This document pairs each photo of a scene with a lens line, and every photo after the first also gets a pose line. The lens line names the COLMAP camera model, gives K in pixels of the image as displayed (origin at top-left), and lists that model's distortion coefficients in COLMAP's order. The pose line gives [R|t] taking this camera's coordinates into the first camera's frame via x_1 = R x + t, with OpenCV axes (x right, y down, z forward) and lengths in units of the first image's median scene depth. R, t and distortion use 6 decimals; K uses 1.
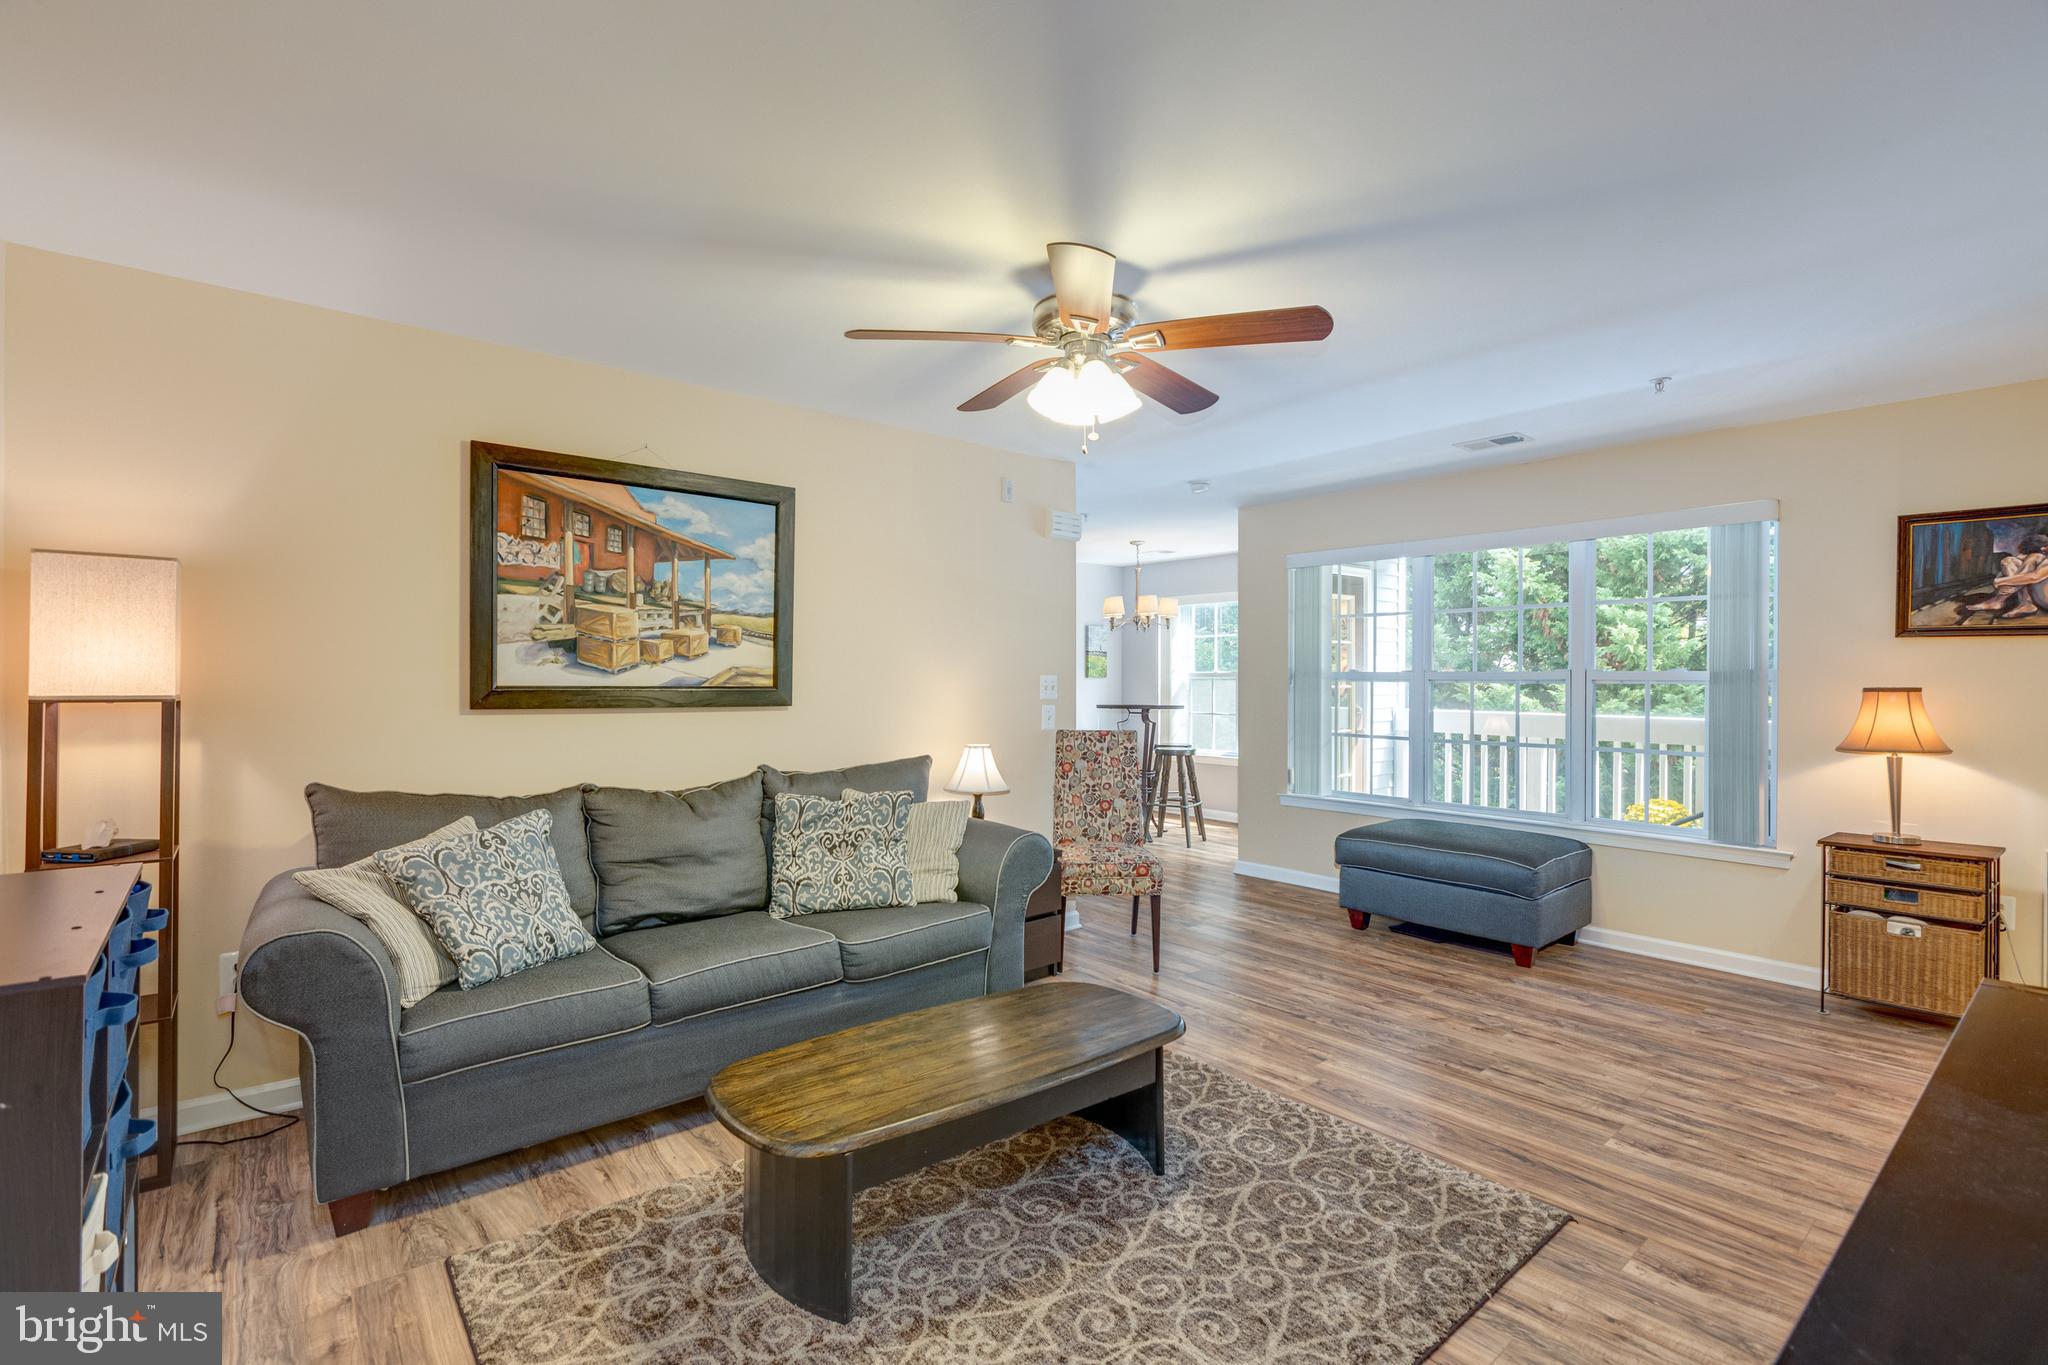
lens RADIAL K [[933.8, 0, 1016.0], [0, 933.8, 677.3], [0, 0, 1]] dist [-0.003730, -0.000221]
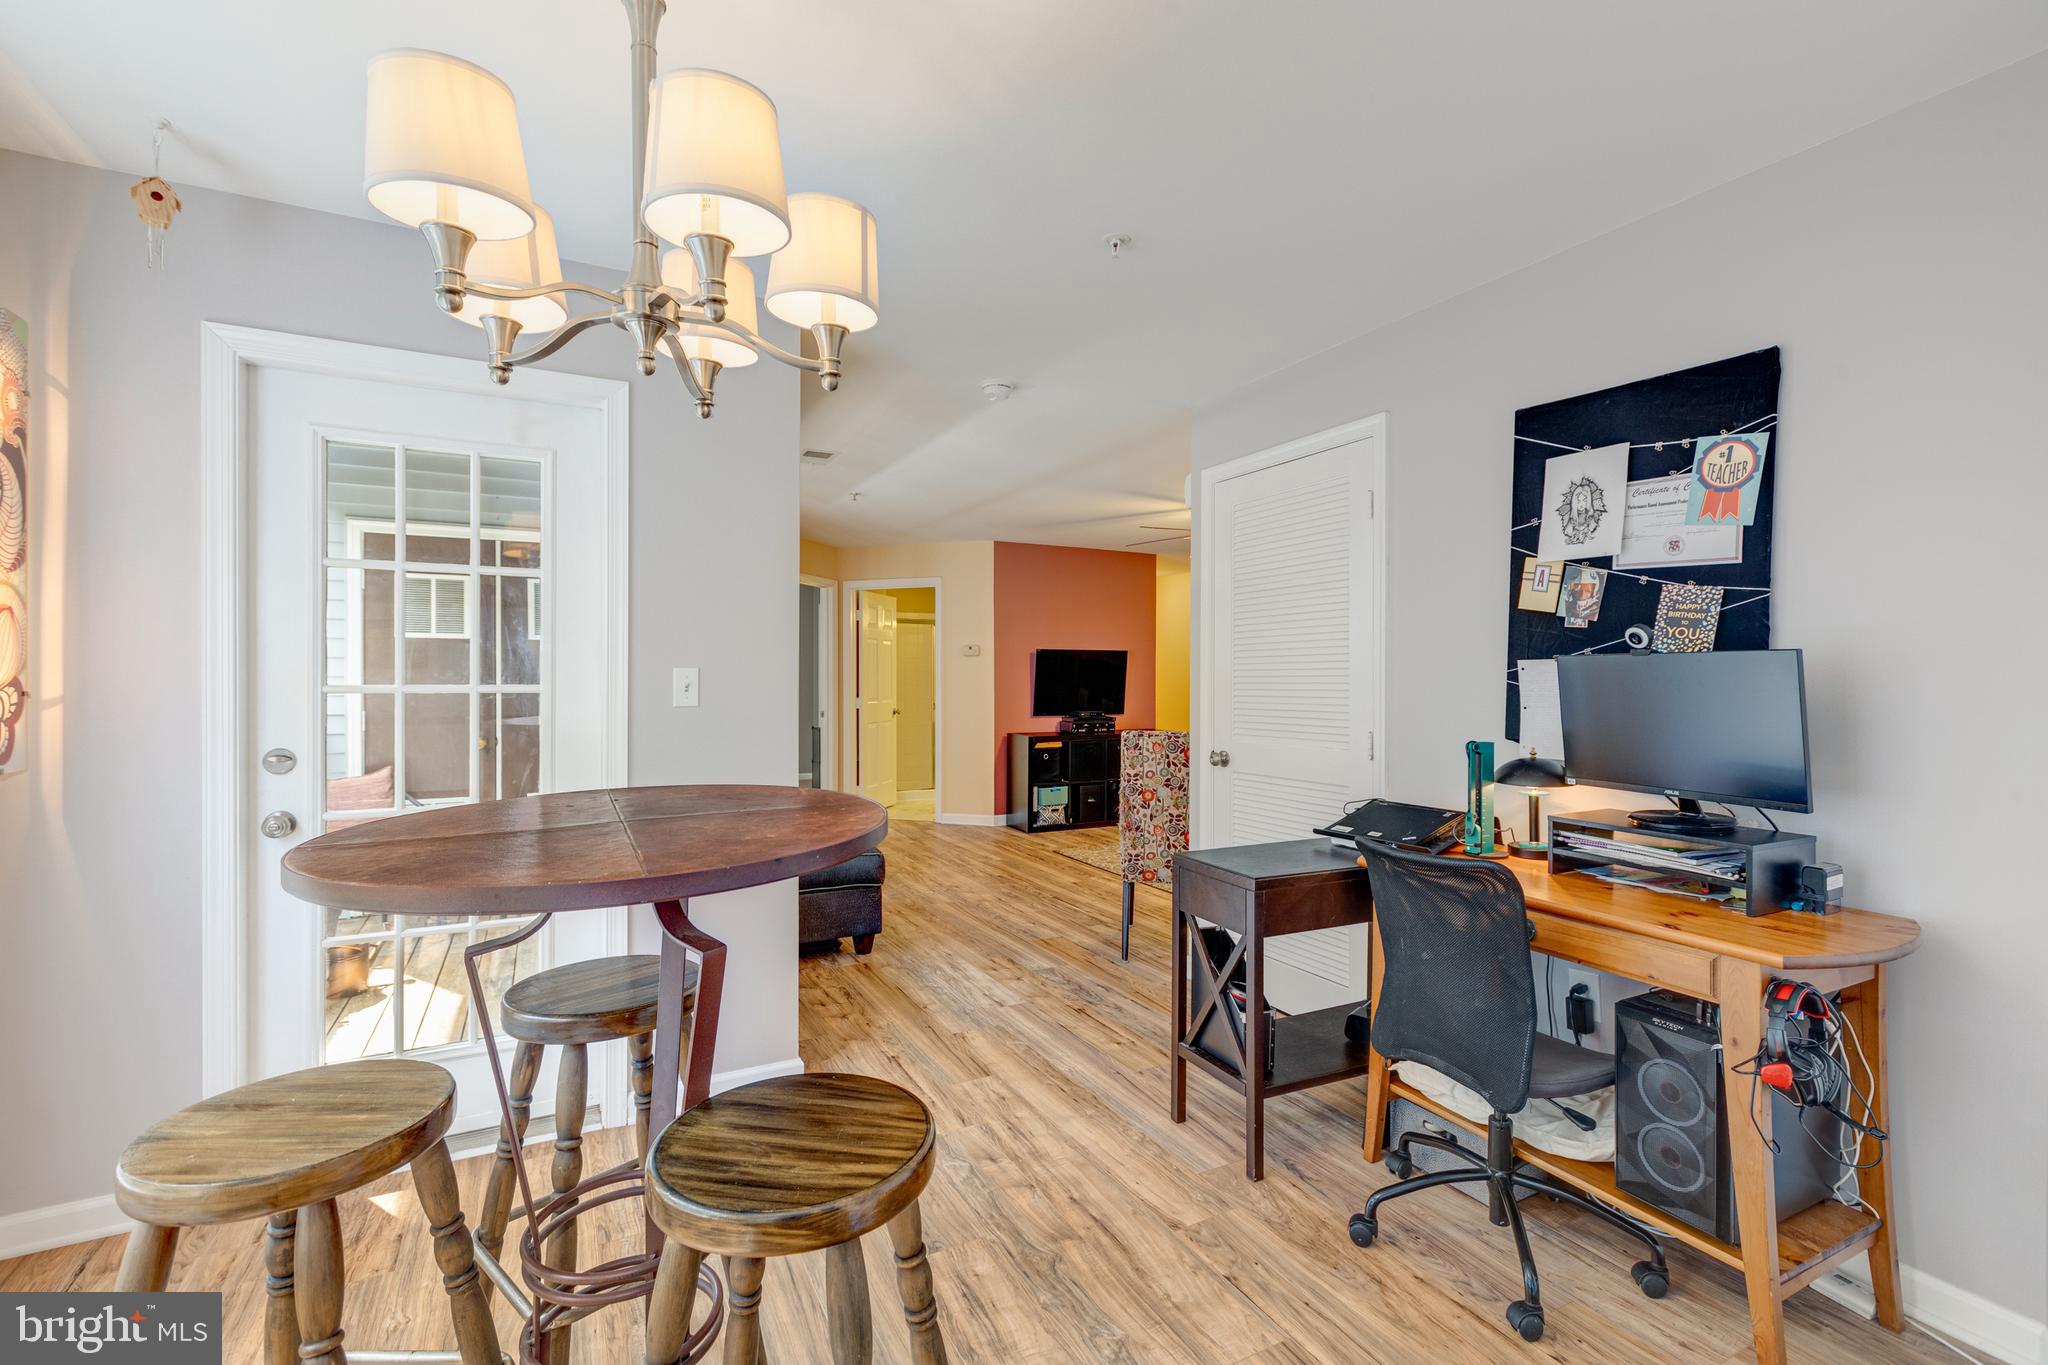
lens RADIAL K [[903.8, 0, 1027.6], [0, 903.8, 680.2], [0, 0, 1]] dist [0.002522, -0.000545]
pose [[-0.978282, -0.006435, 0.207177, 0.053313], [-0.005405, 0.999970, 0.005535, 0.006480], [-0.207206, 0.004295, -0.978288, 2.503972]]
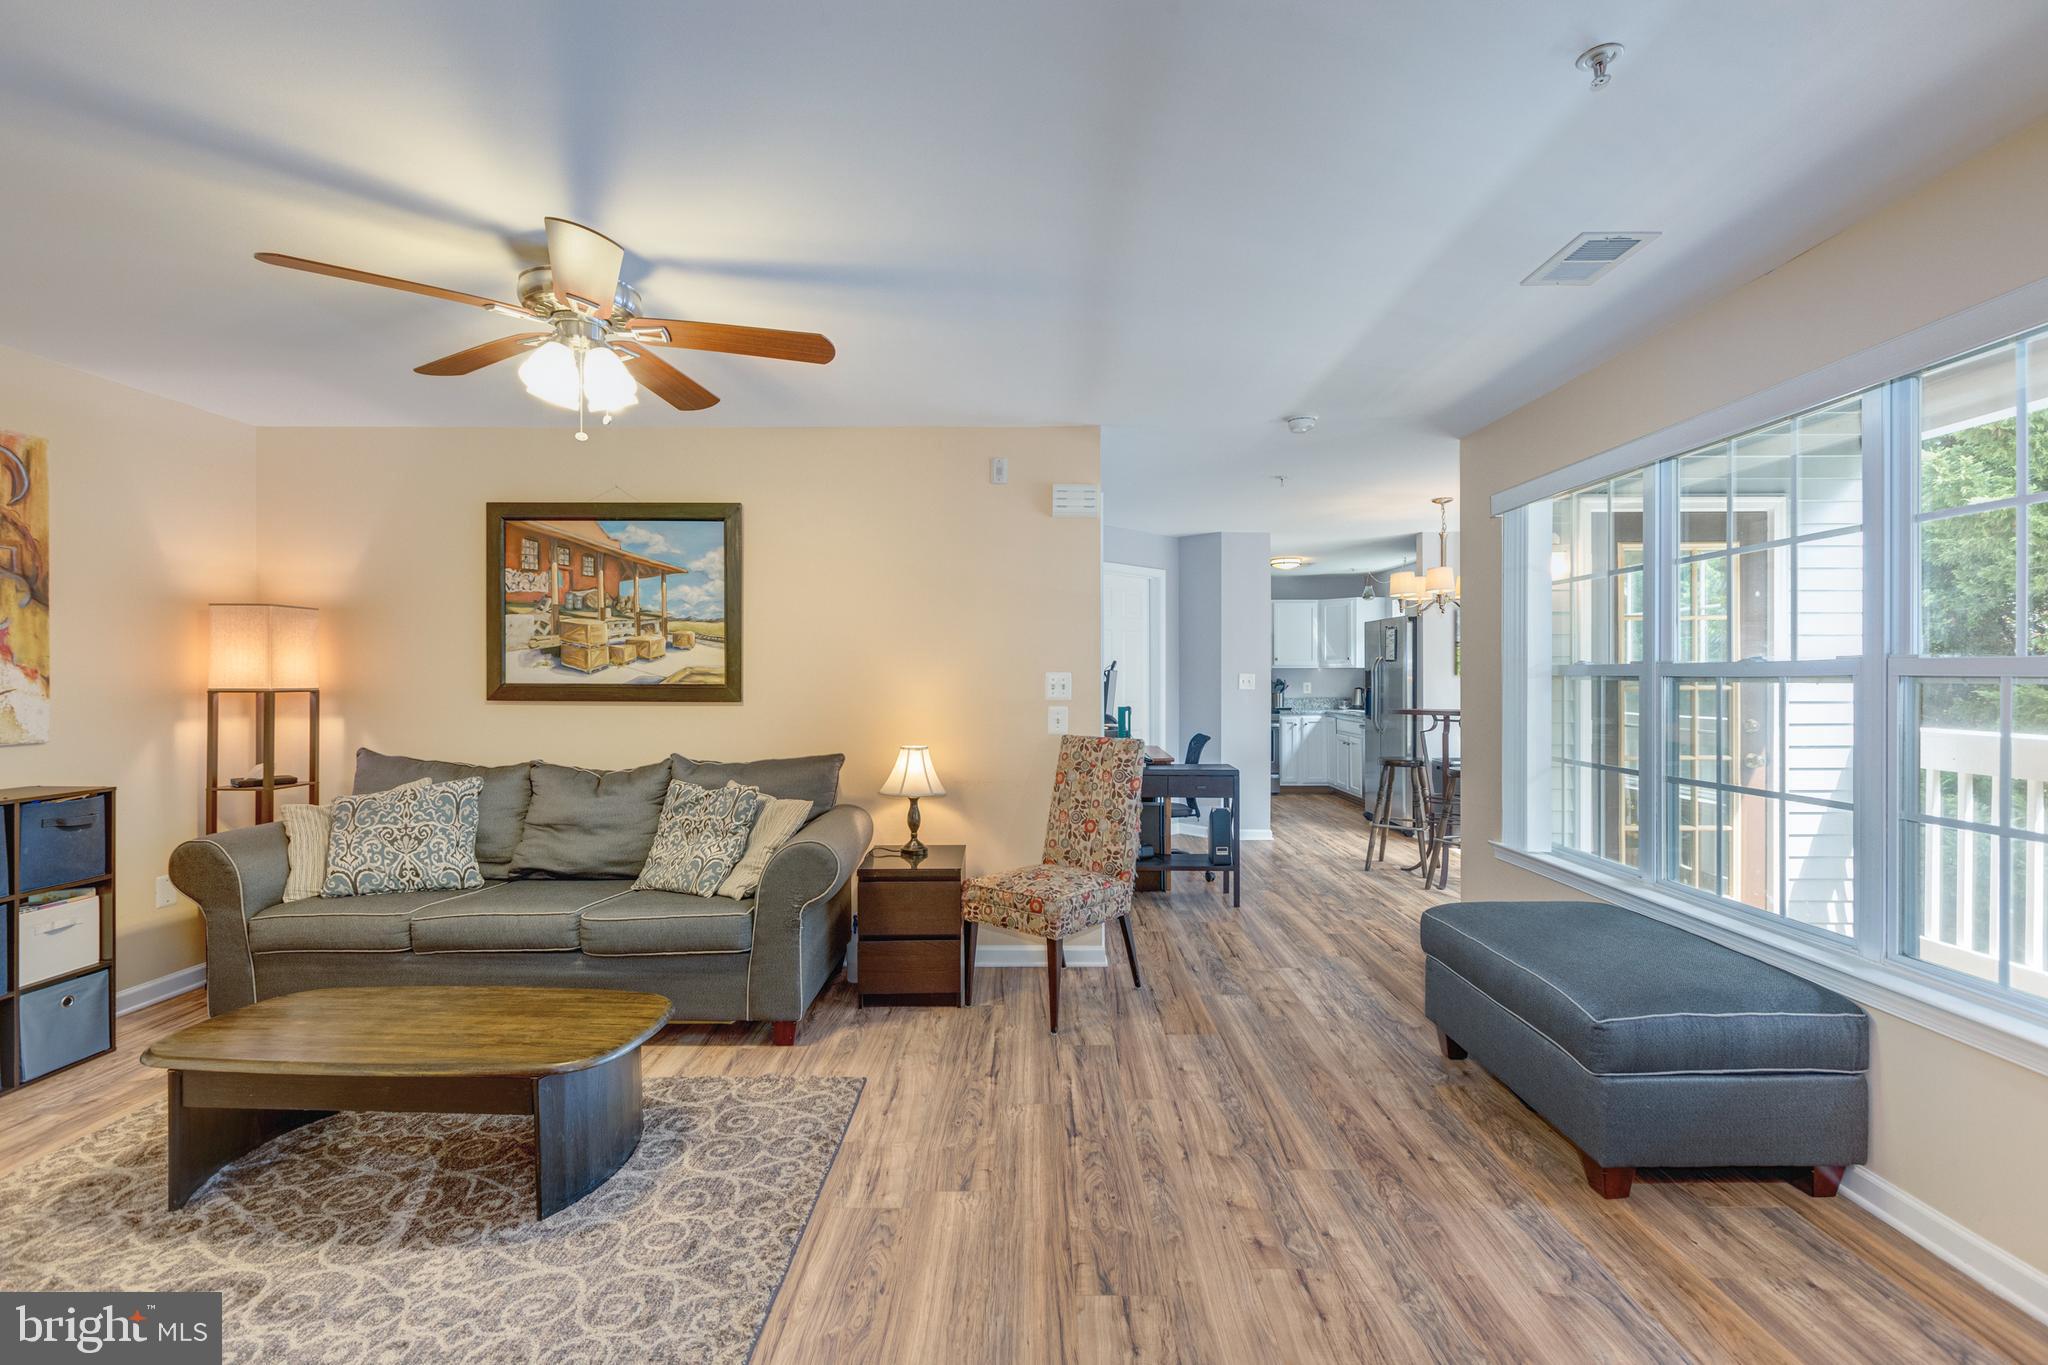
lens RADIAL K [[903.8, 0, 1027.6], [0, 903.8, 680.2], [0, 0, 1]] dist [0.002522, -0.000545]
pose [[0.760357, -0.000818, -0.649505, 0.766697], [0.003537, 0.999990, 0.002881, 0.003261], [0.649496, -0.004487, 0.760352, 0.448135]]
